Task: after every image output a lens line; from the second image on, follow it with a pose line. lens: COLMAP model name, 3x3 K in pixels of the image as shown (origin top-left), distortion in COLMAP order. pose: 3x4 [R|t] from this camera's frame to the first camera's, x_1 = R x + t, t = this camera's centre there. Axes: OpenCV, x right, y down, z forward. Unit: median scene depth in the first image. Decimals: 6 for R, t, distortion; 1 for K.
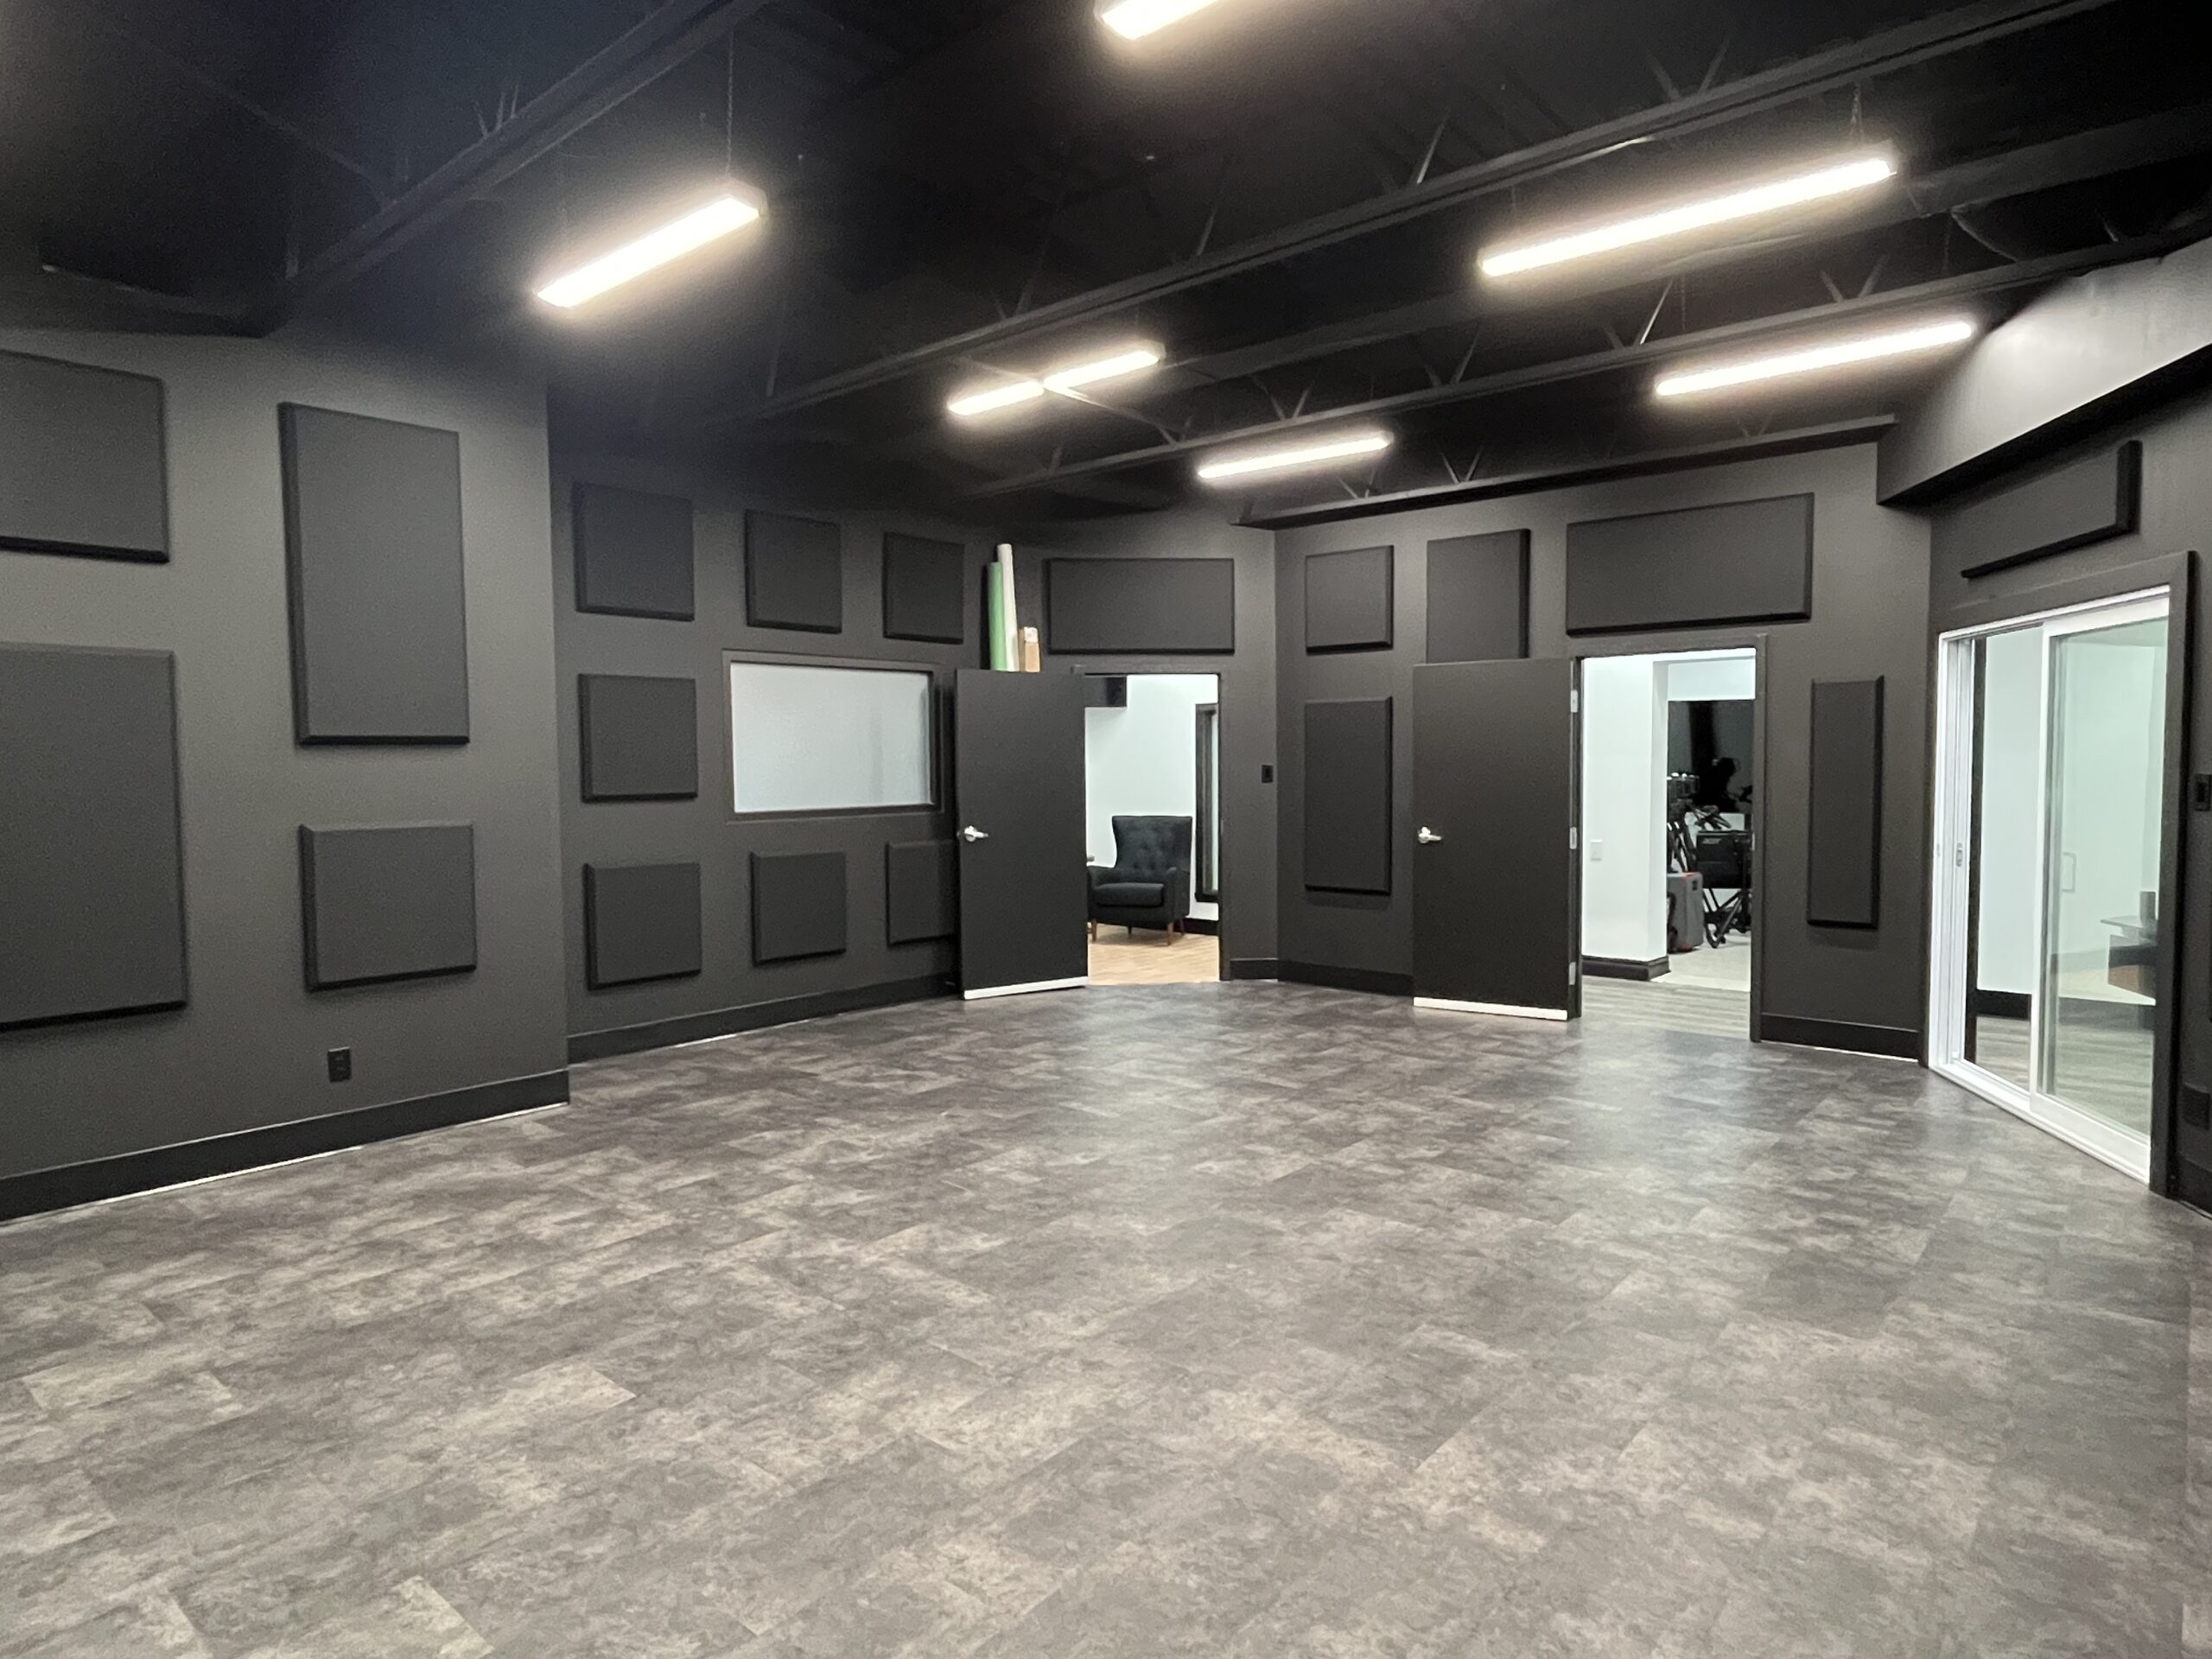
lens RADIAL K [[1288.5, 0, 1101.4], [0, 1288.5, 831.5], [0, 0, 1]] dist [-0.004319, -0.000634]
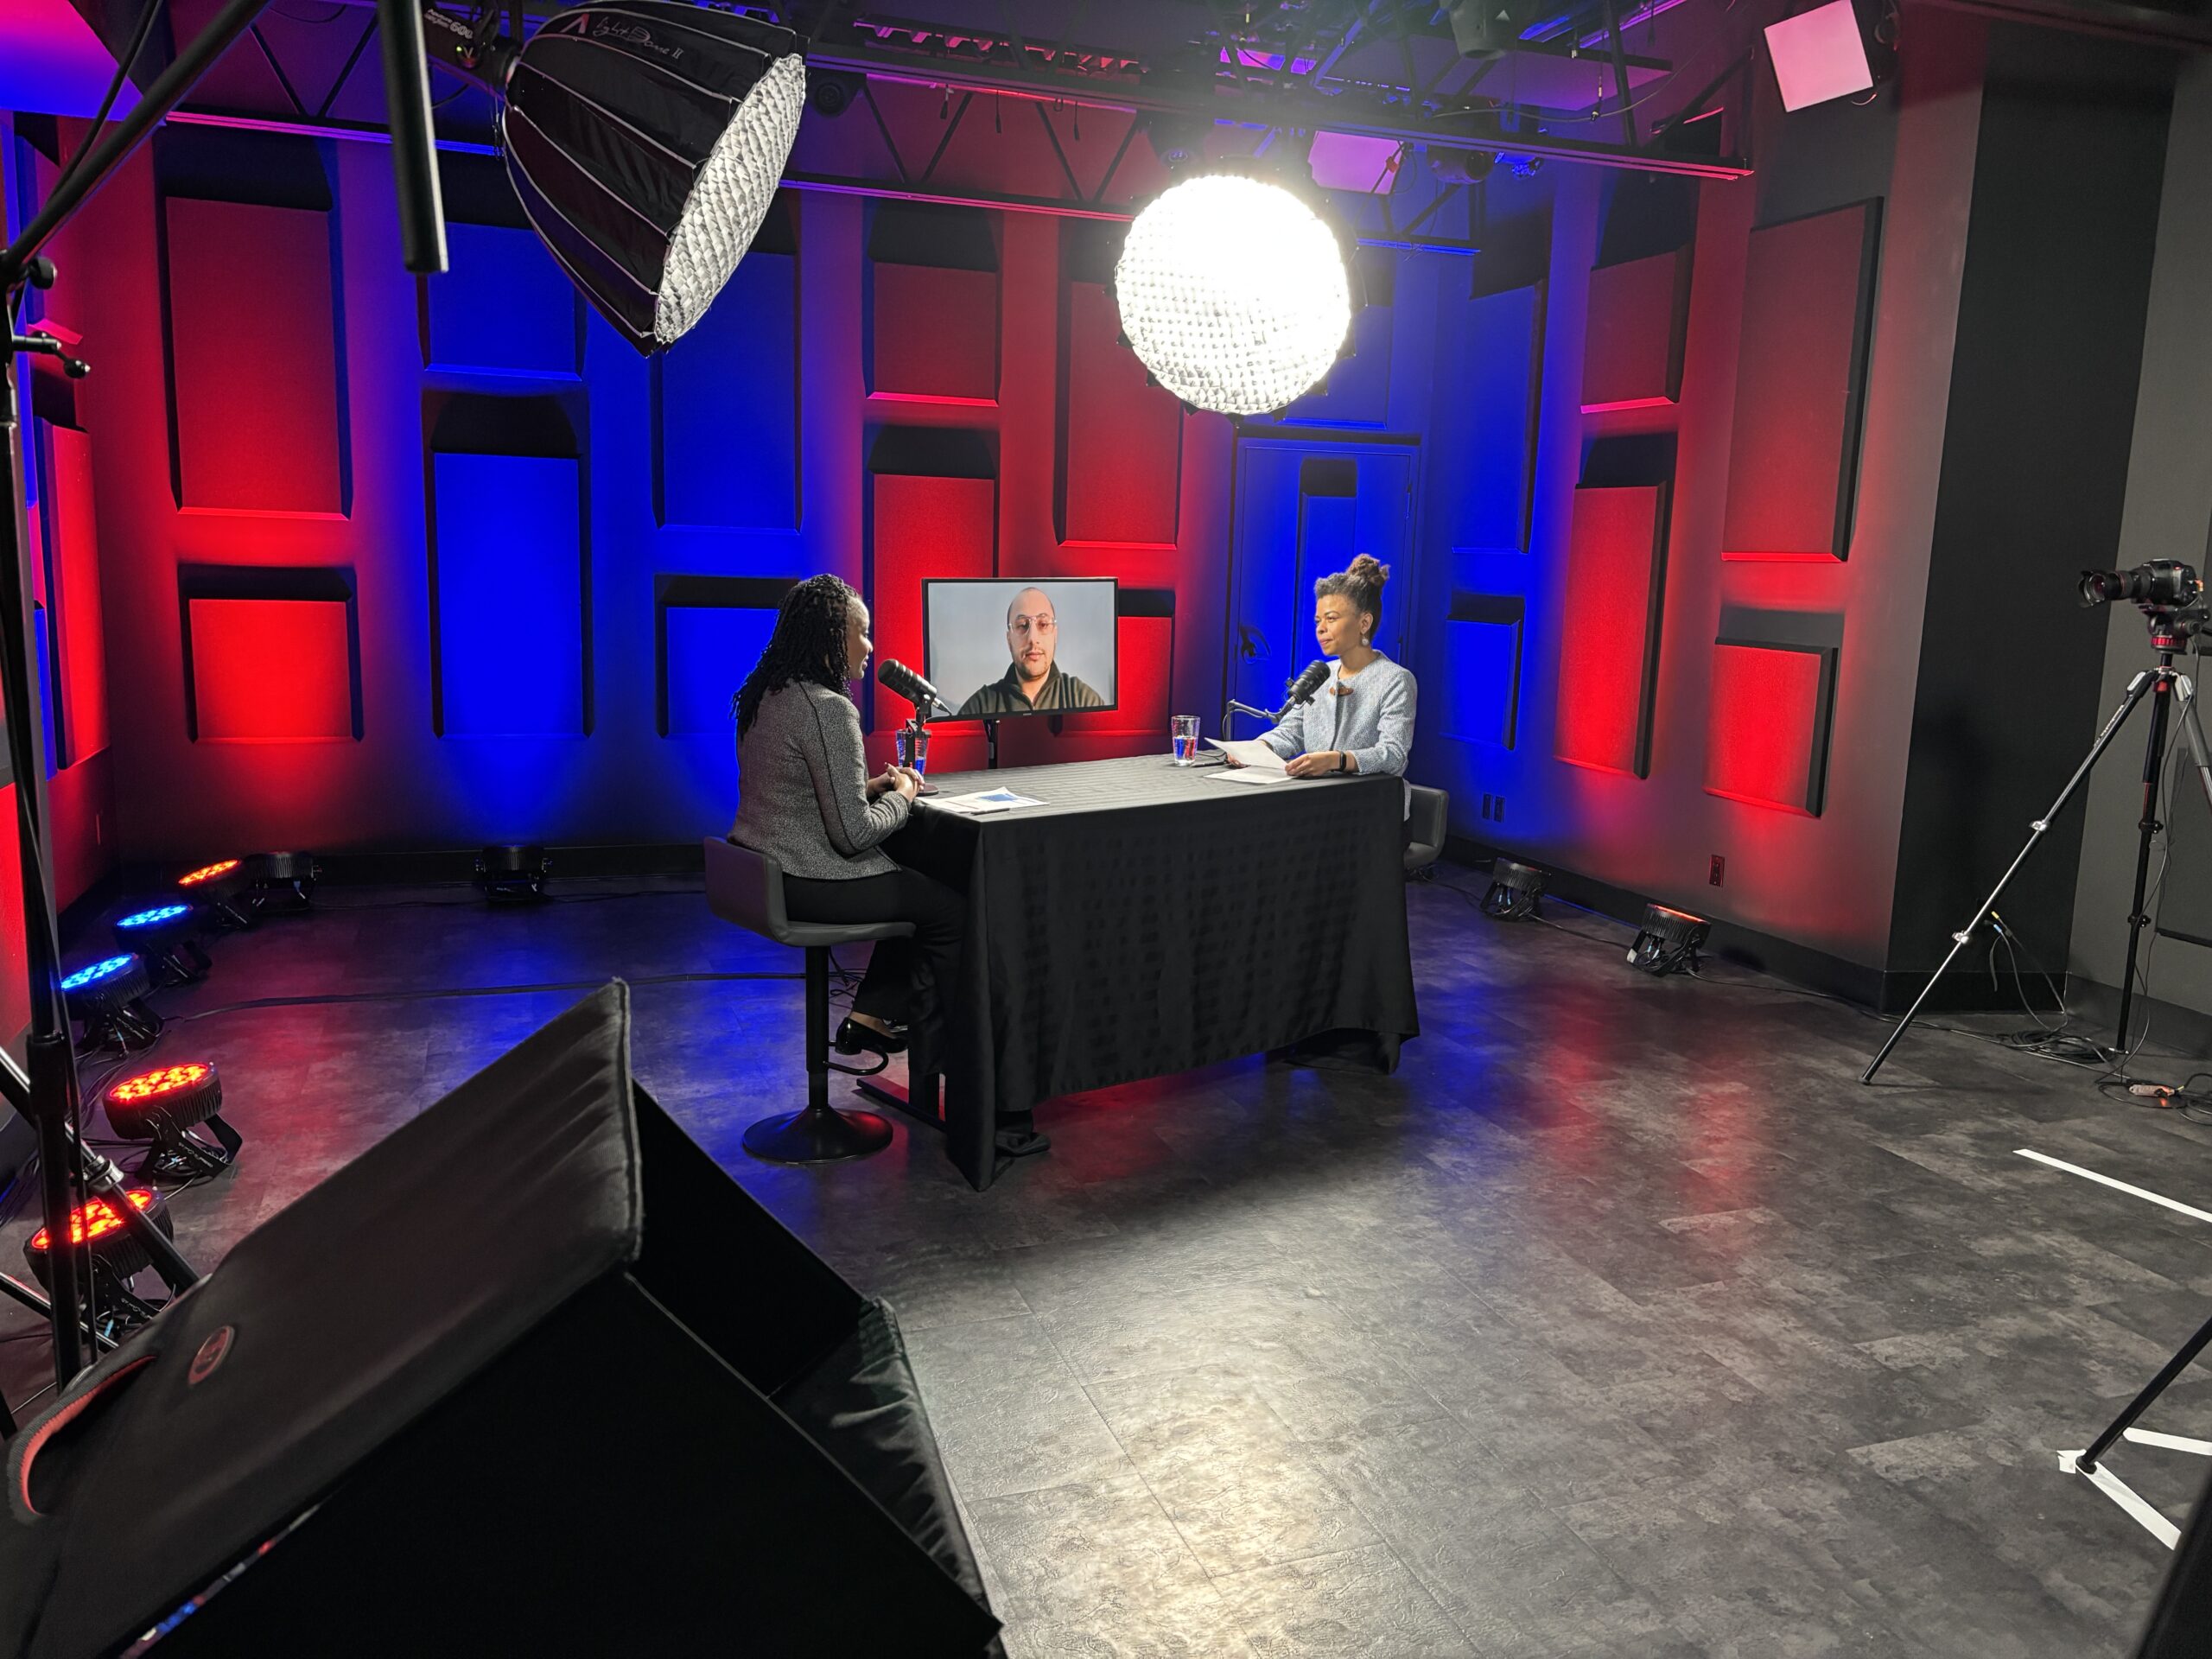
lens RADIAL K [[1667.1, 0, 1113.6], [0, 1667.1, 824.7], [0, 0, 1]] dist [0.033596, -0.016253]
pose [[-0.492579, 0.134009, -0.859888, 0.938256], [-0.074612, 0.977932, 0.195146, -0.096947], [0.867063, 0.160283, -0.471710, 1.409702]]
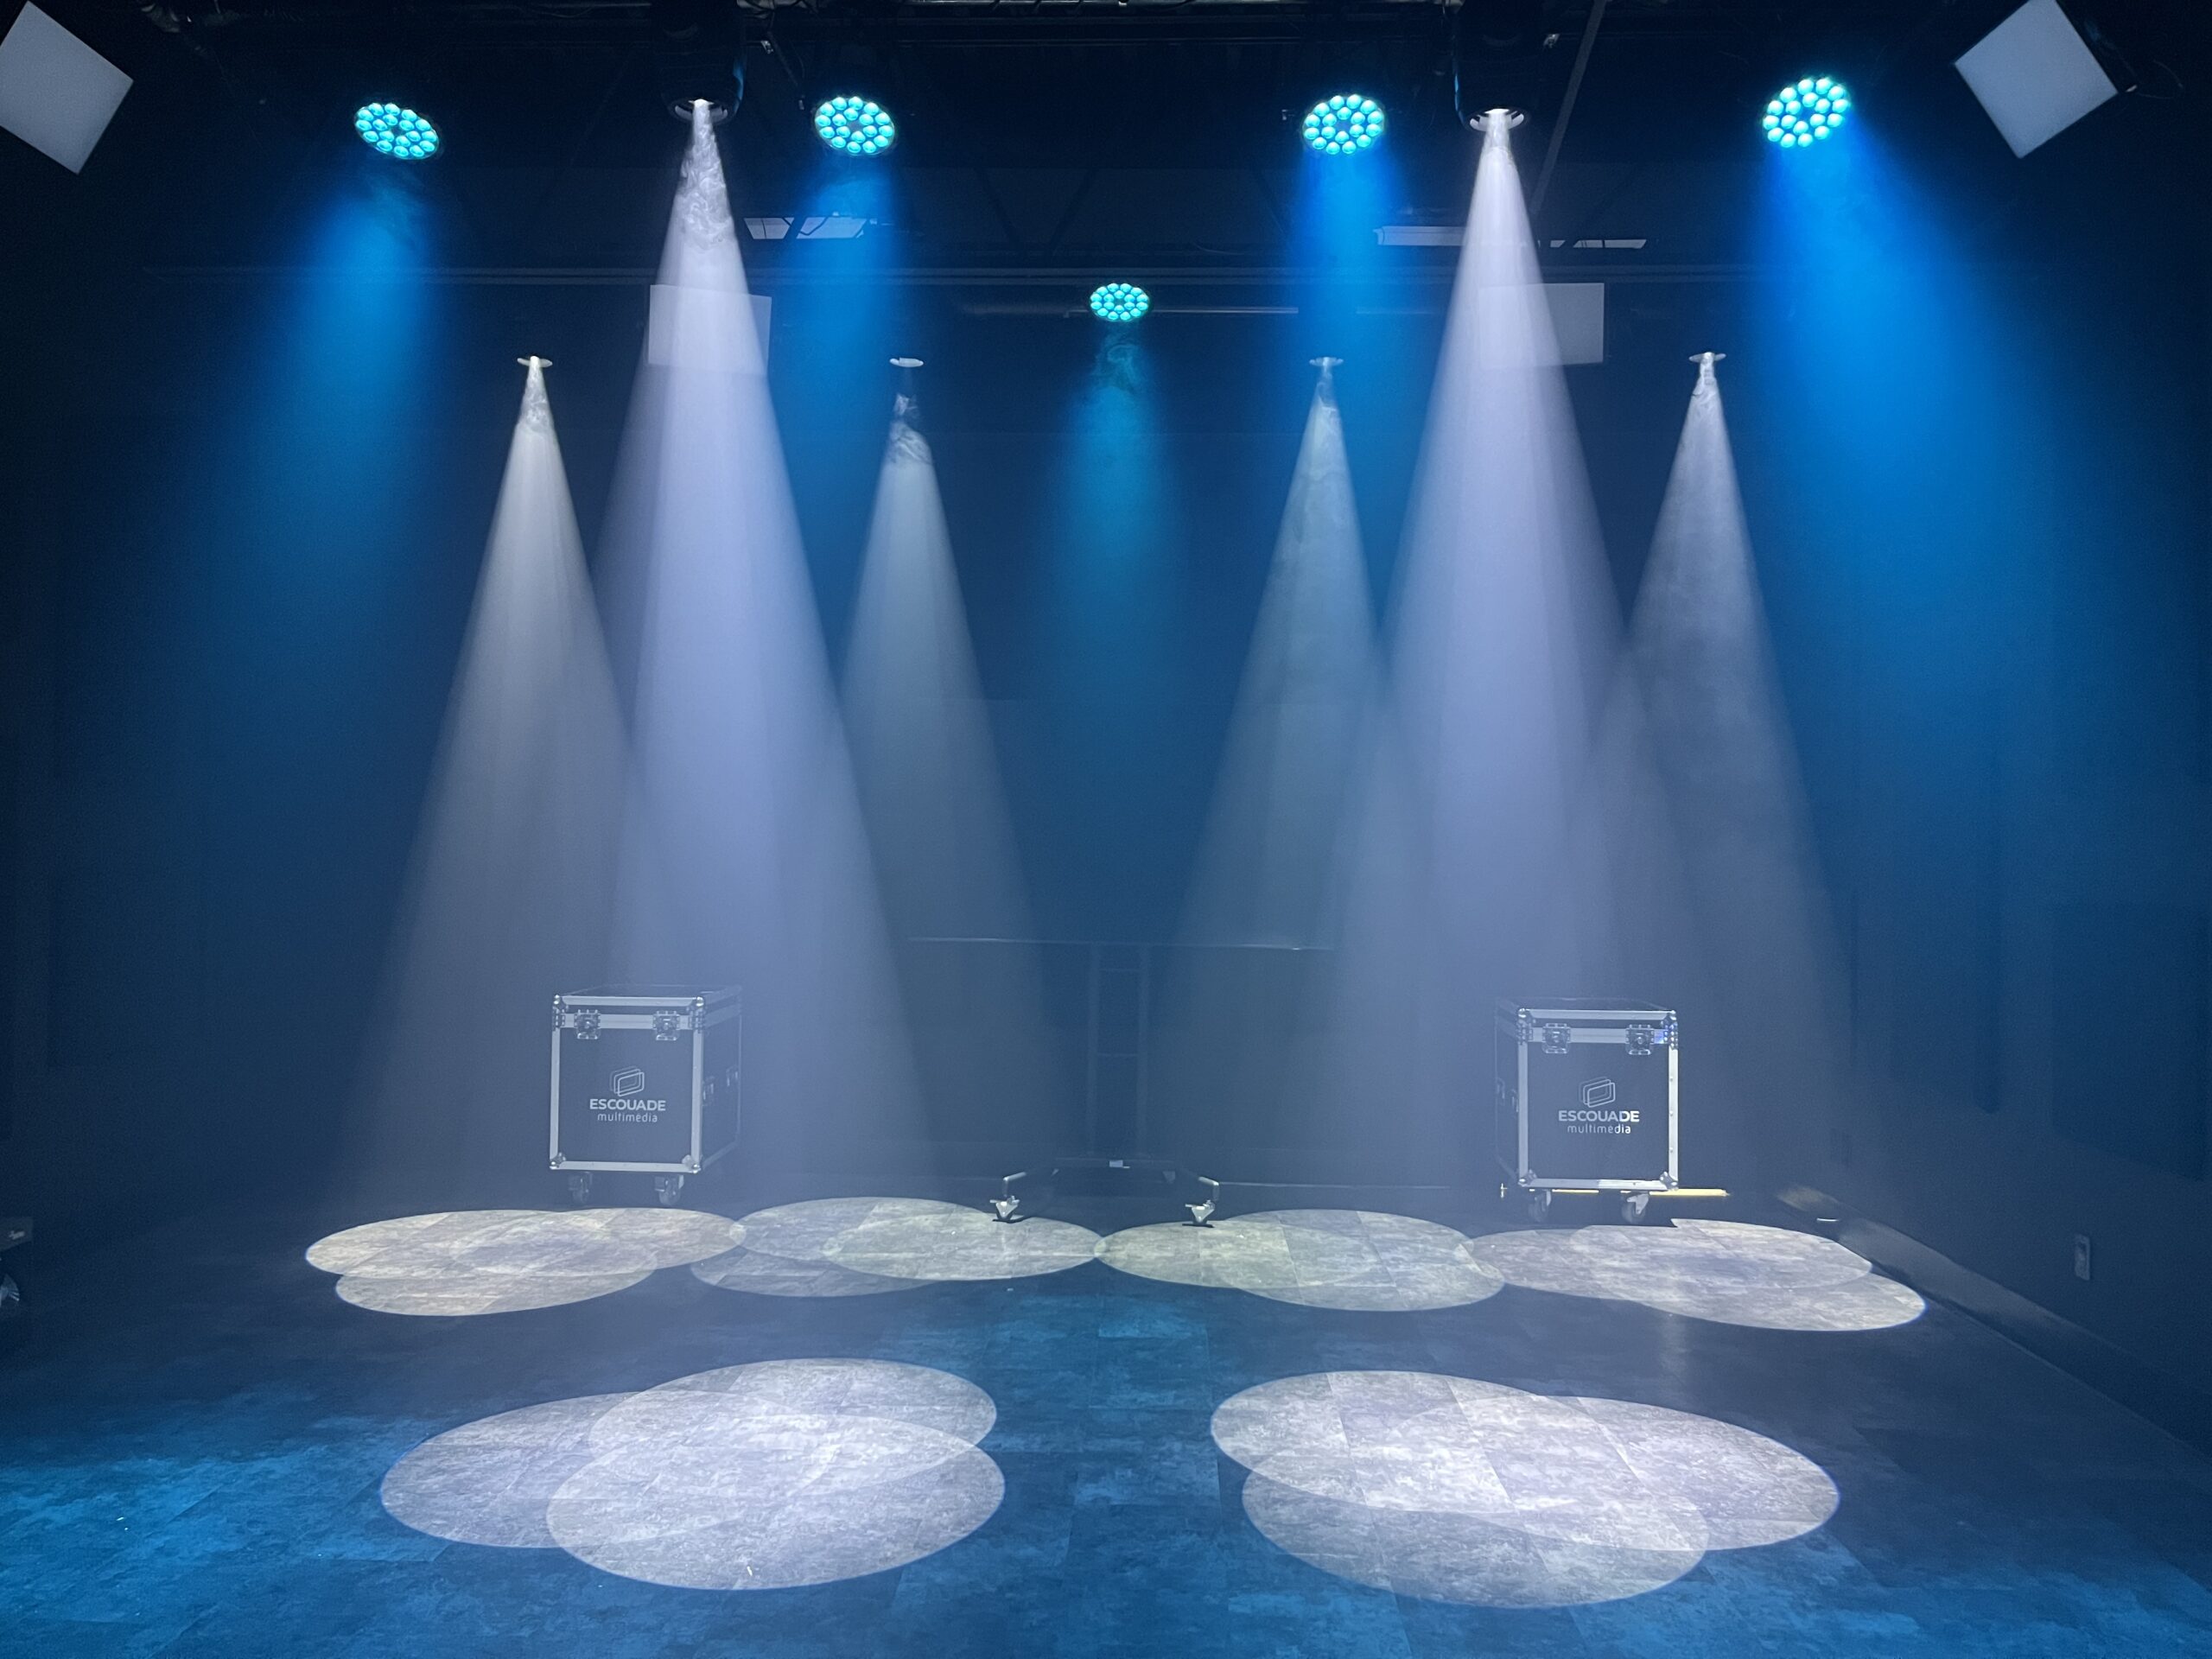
lens RADIAL K [[1677.3, 0, 1104.2], [0, 1677.3, 822.7], [0, 0, 1]] dist [0.044914, -0.068651]
pose [[-0.785073, -0.010843, -0.619308, 0.448708], [-0.040286, 0.998624, 0.033584, -0.071112], [0.618092, 0.051315, -0.784429, 1.603253]]
